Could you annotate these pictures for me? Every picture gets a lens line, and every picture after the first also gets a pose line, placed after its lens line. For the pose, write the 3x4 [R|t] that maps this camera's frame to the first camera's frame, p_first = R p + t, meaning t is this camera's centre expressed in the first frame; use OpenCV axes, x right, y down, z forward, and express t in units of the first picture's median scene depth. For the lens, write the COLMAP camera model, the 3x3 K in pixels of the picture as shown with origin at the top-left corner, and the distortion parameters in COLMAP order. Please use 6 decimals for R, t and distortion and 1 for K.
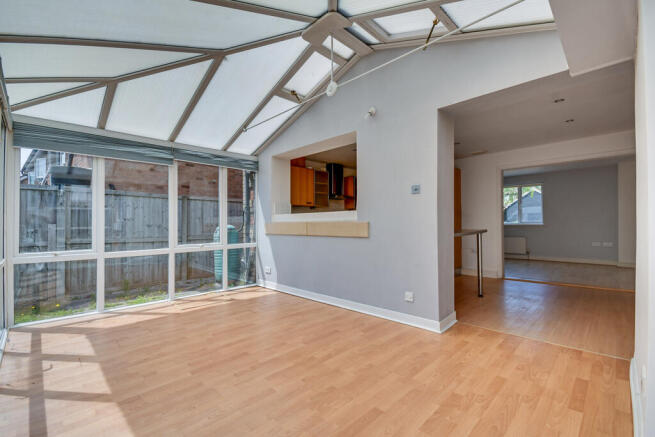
lens RADIAL K [[288.7, 0, 325.2], [0, 288.7, 224.5], [0, 0, 1]] dist [-0.003870, -0.001259]
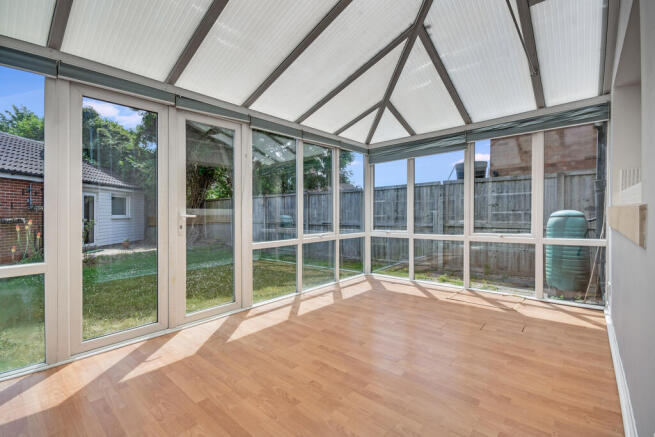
lens RADIAL K [[288.7, 0, 323.1], [0, 288.7, 214.3], [0, 0, 1]] dist [-0.003870, -0.001259]
pose [[0.046388, 0.005691, -0.998907, 0.493295], [0.017739, 0.999821, 0.006520, -0.003533], [0.998766, -0.018022, 0.046279, 0.579001]]
